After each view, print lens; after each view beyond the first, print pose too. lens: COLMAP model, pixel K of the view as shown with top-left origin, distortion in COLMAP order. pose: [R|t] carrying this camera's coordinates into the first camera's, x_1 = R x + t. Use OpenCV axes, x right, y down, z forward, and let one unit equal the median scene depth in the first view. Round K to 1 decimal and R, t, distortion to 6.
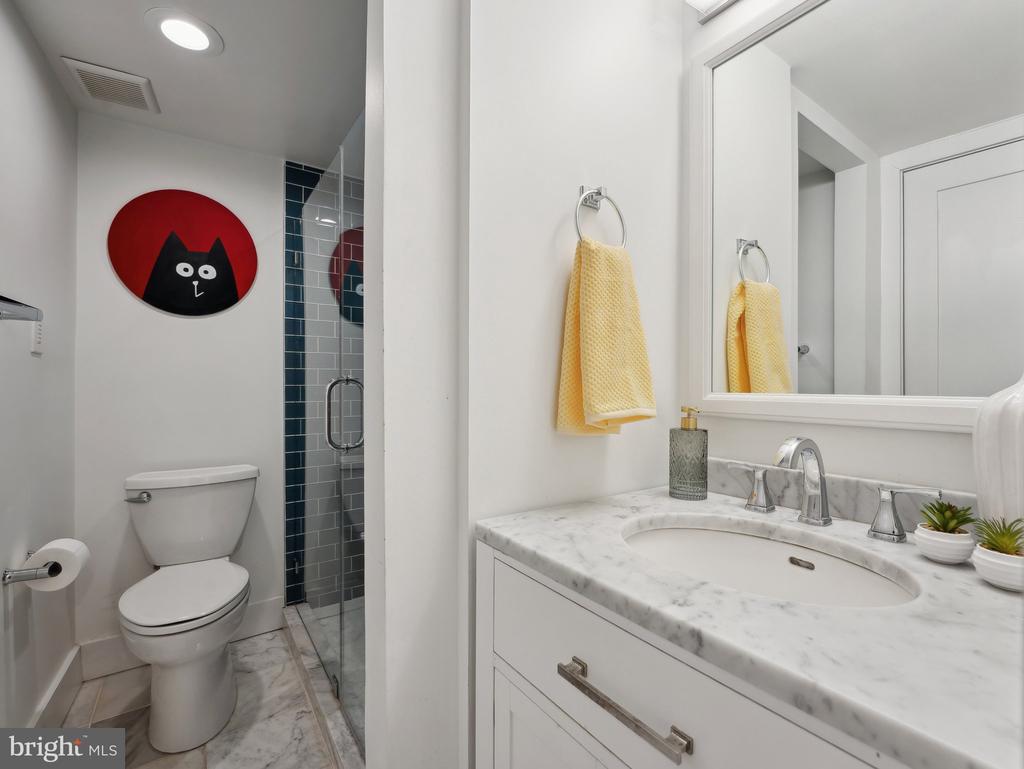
lens RADIAL K [[466.6, 0, 511.3], [0, 466.6, 386.9], [0, 0, 1]] dist [-0.009609, 0.000010]
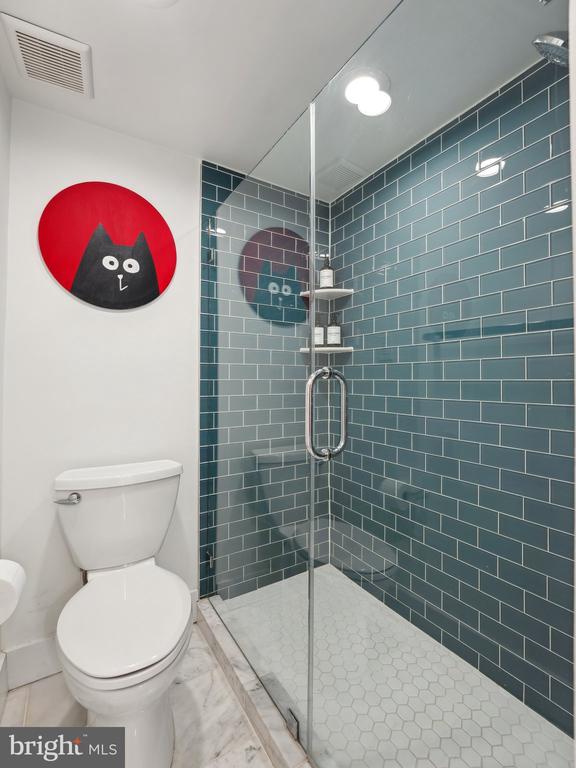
lens RADIAL K [[349.9, 0, 287.6], [0, 349.9, 377.1], [0, 0, 1]] dist [-0.009609, 0.000010]
pose [[0.999063, 0.000524, -0.043268, -0.317846], [-0.001157, 0.999893, -0.014602, 0.001857], [0.043256, 0.014639, 0.998957, 0.299329]]
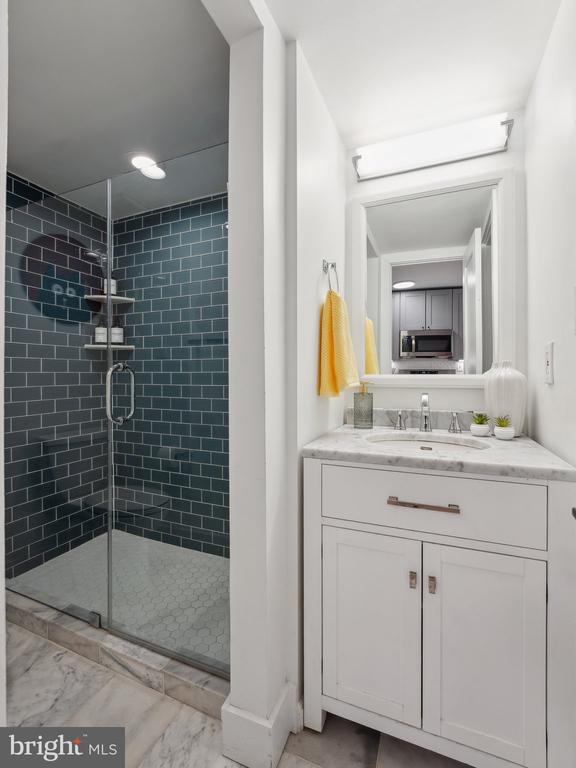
lens RADIAL K [[349.9, 0, 287.6], [0, 349.9, 377.1], [0, 0, 1]] dist [-0.009609, 0.000010]
pose [[0.839630, -0.006787, 0.543117, -0.392148], [0.005782, 0.999977, 0.003557, 0.009670], [-0.543128, 0.000154, 0.839650, -0.030514]]
